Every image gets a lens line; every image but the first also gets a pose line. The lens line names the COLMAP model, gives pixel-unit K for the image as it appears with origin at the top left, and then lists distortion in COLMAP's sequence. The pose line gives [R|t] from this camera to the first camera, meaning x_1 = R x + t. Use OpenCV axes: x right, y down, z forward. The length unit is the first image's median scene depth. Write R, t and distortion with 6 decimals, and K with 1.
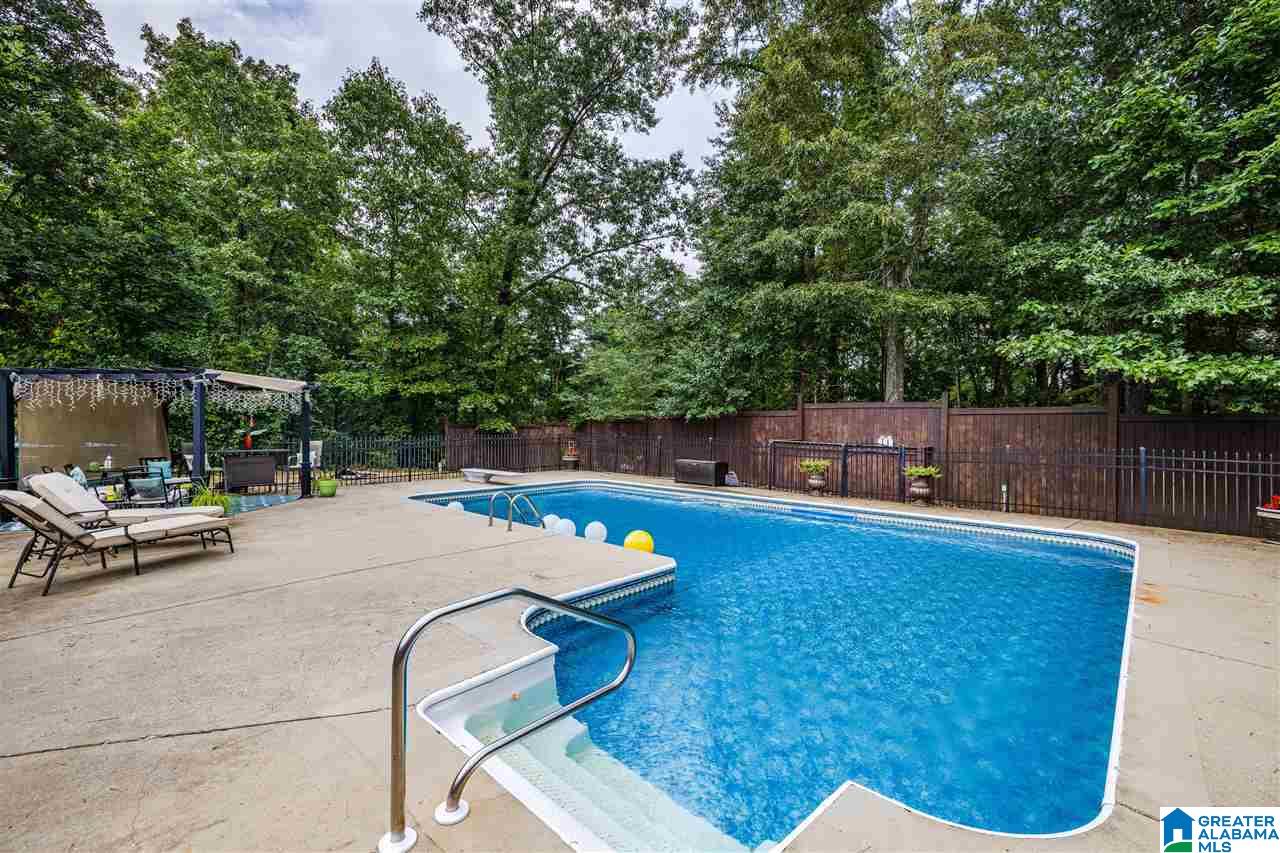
lens RADIAL K [[550.7, 0, 640.0], [0, 550.7, 426.5], [0, 0, 1]] dist [-0.001726, -0.000322]
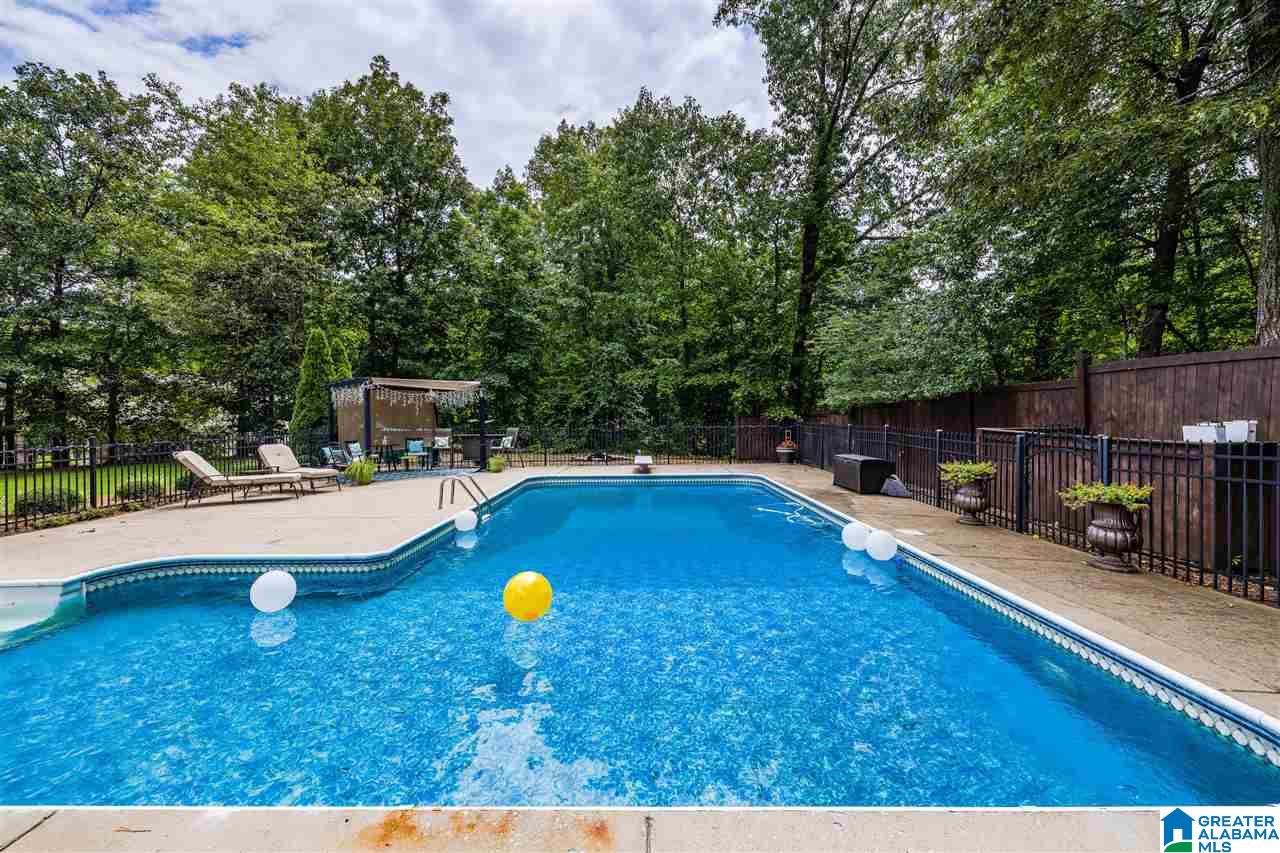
lens RADIAL K [[550.7, 0, 640.0], [0, 550.7, 426.5], [0, 0, 1]] dist [-0.001726, -0.000322]
pose [[0.664952, -0.001557, -0.746884, 0.353596], [0.013848, 0.999852, 0.010244, 0.008705], [0.746757, -0.017154, 0.664875, 0.237795]]
